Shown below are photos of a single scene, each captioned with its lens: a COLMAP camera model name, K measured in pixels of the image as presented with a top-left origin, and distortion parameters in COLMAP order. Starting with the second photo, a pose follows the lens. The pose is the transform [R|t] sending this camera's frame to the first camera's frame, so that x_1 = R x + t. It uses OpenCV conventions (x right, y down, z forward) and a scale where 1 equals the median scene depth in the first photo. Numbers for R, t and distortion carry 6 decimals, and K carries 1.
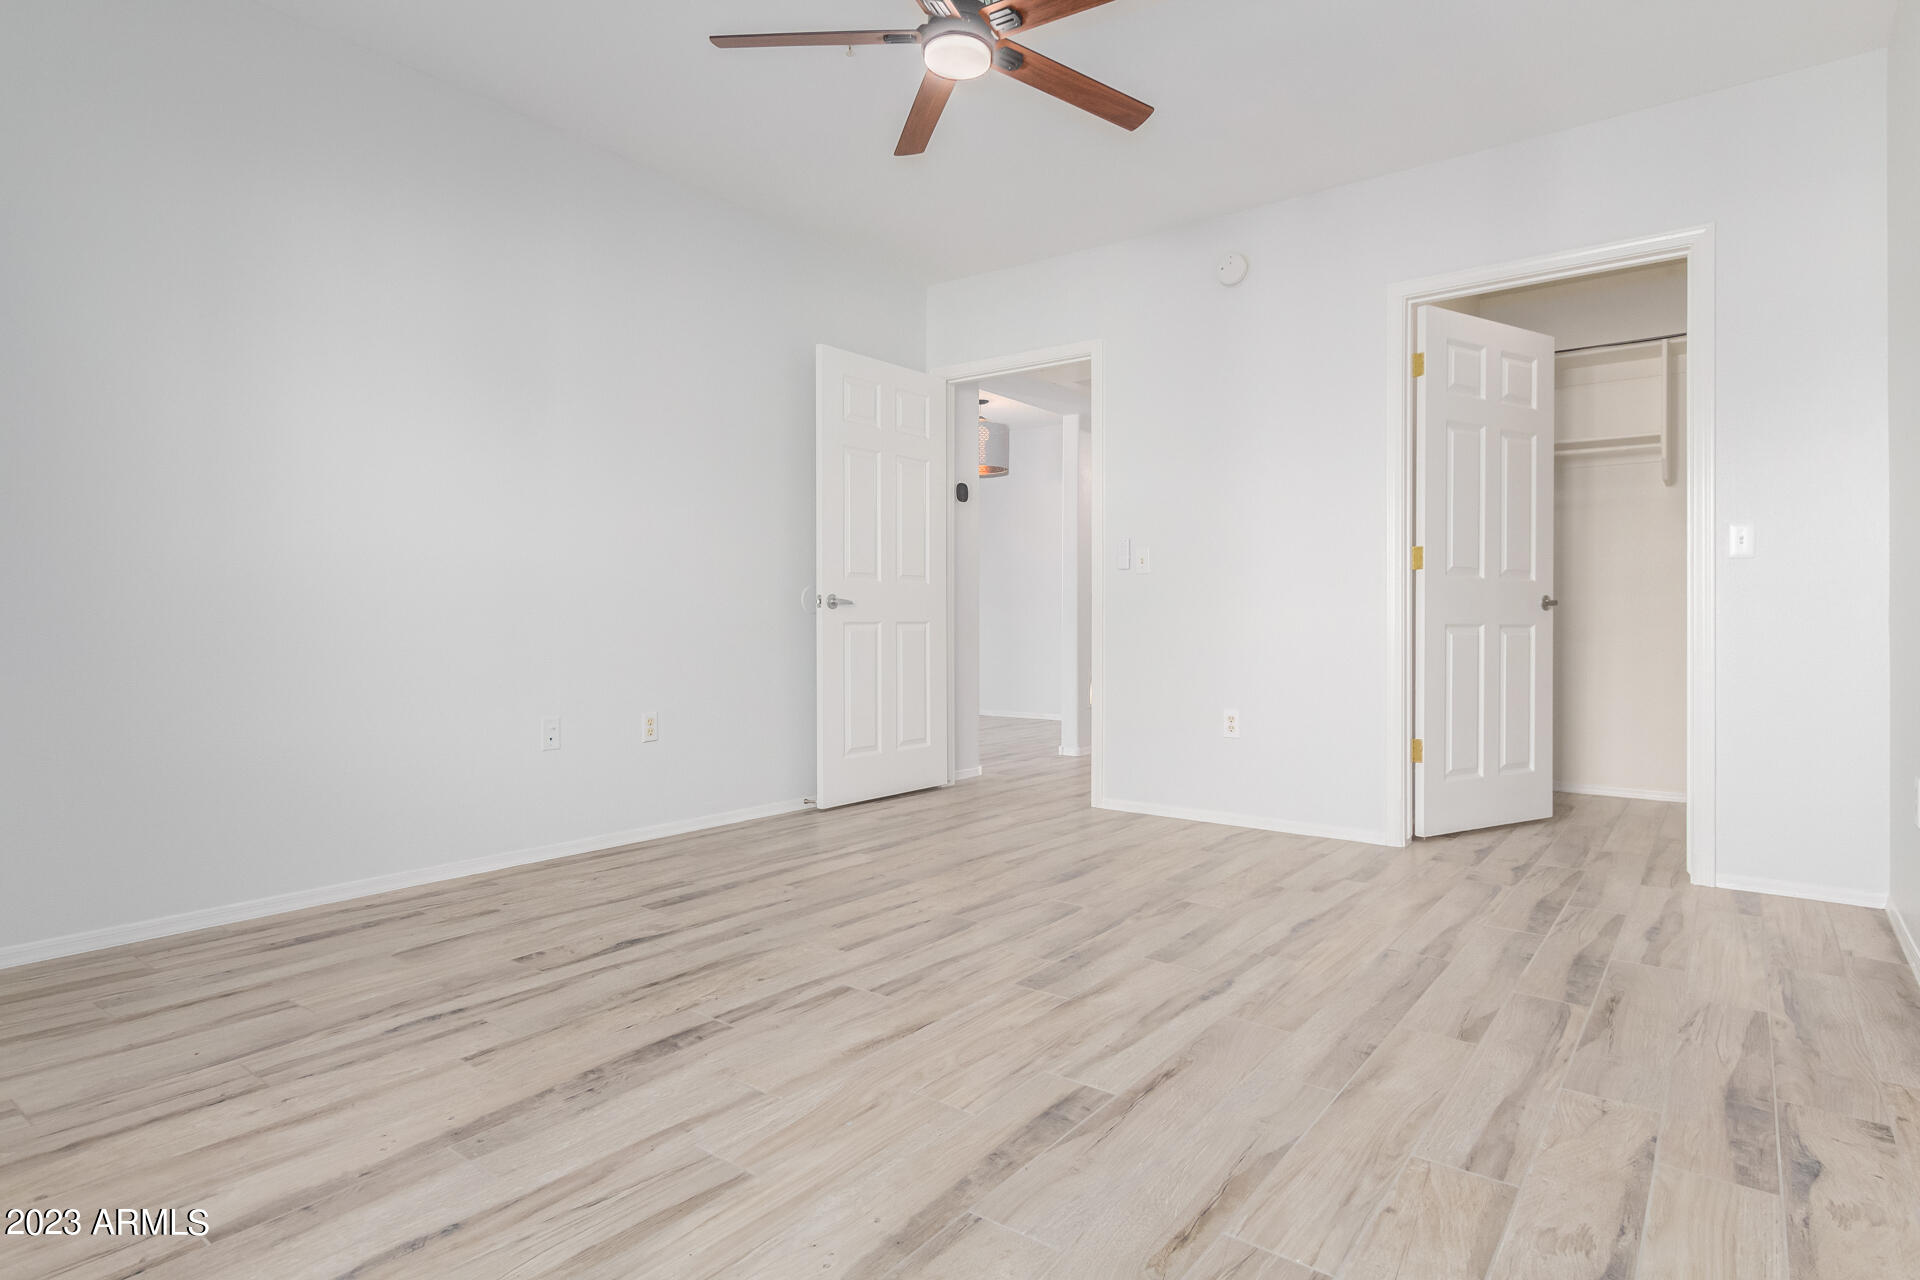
lens RADIAL K [[1015.8, 0, 960.0], [0, 1015.8, 640.0], [0, 0, 1]] dist [0.000175, 0.000053]
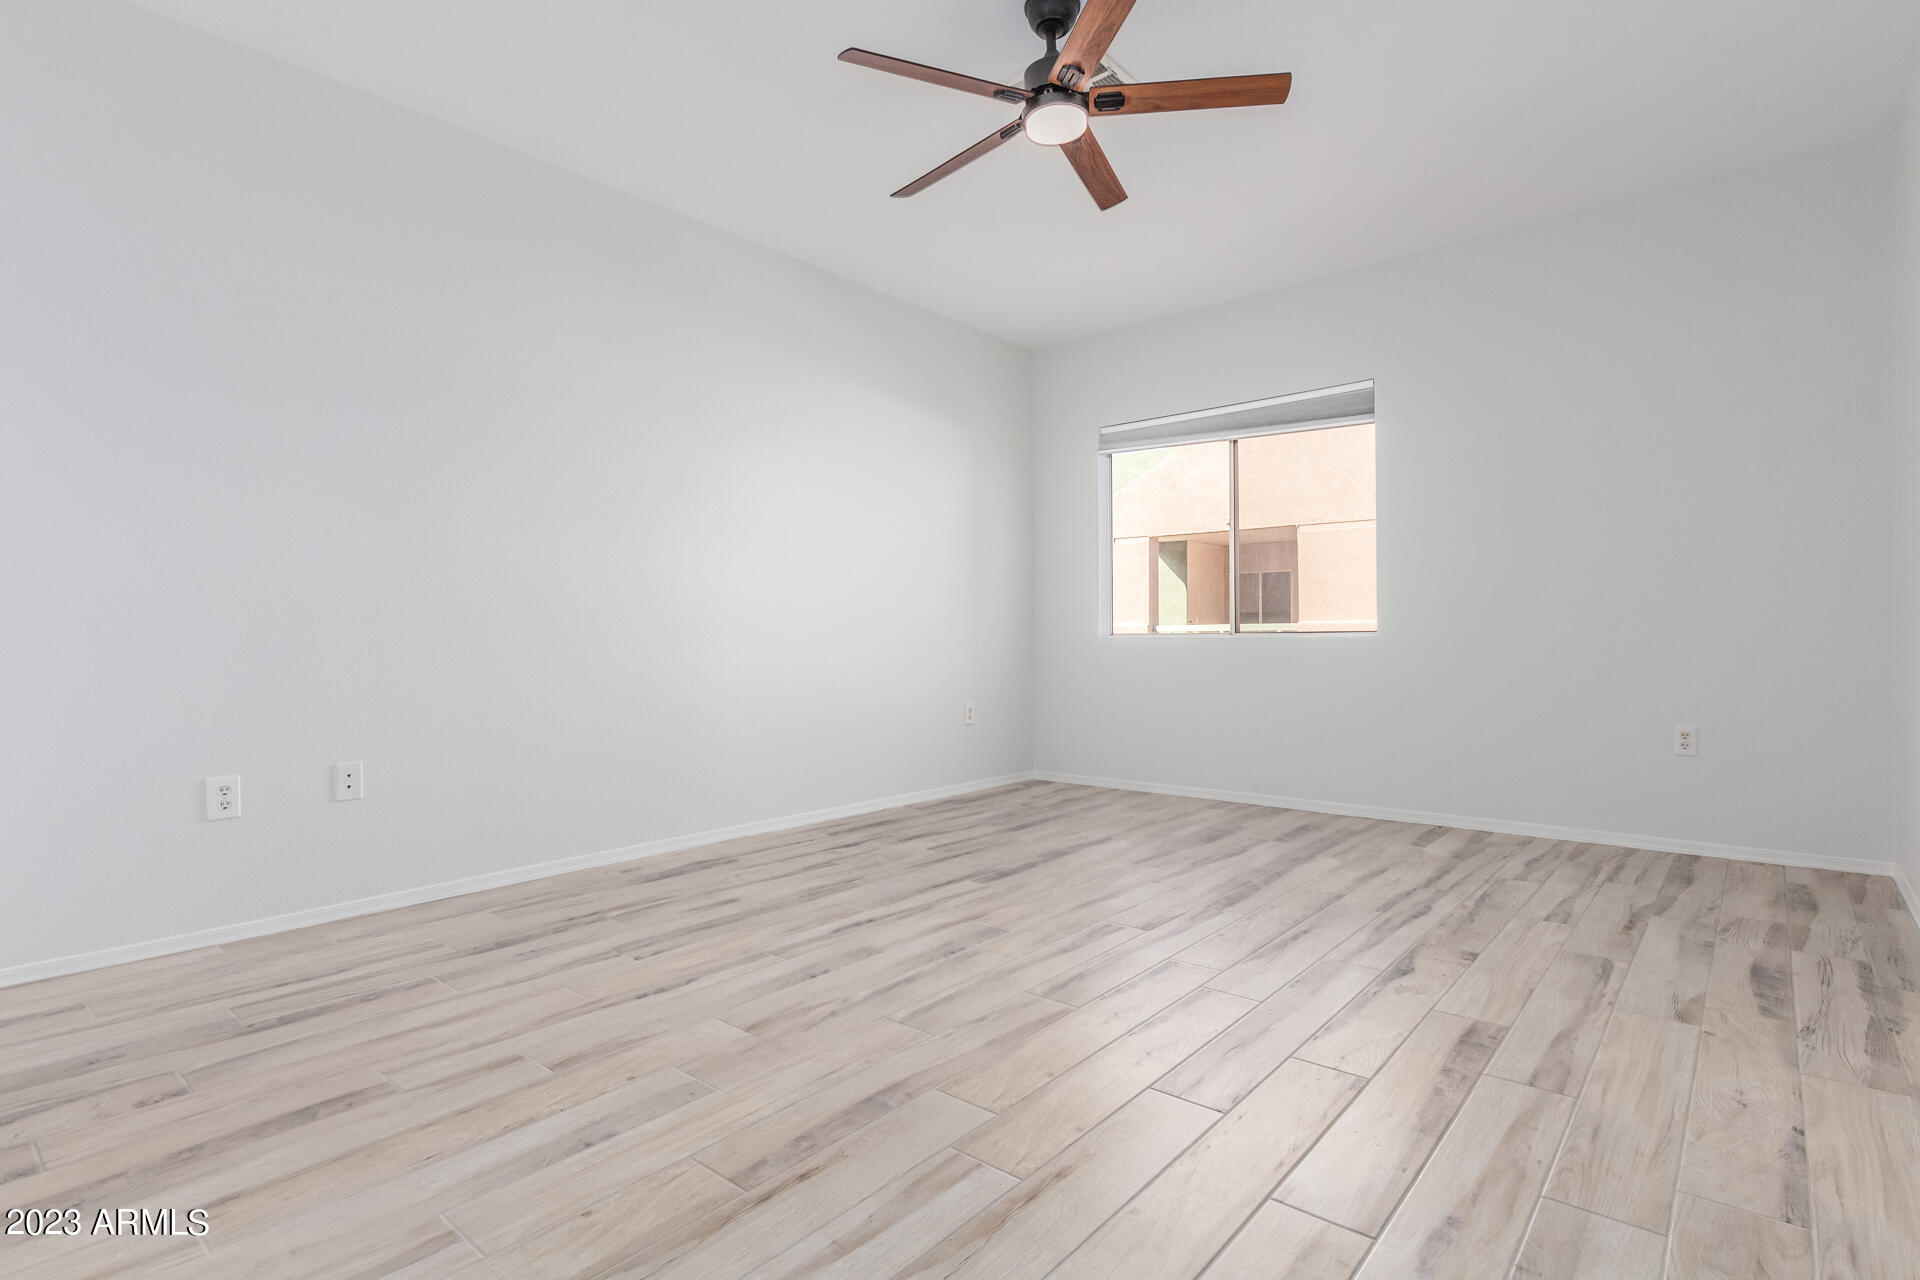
lens RADIAL K [[915.7, 0, 964.7], [0, 915.7, 634.7], [0, 0, 1]] dist [0.004272, 0.000660]
pose [[-0.998078, 0.004441, 0.061813, 0.036690], [0.005385, 0.999871, 0.015106, -0.037327], [-0.061738, 0.015410, -0.997973, 1.989672]]
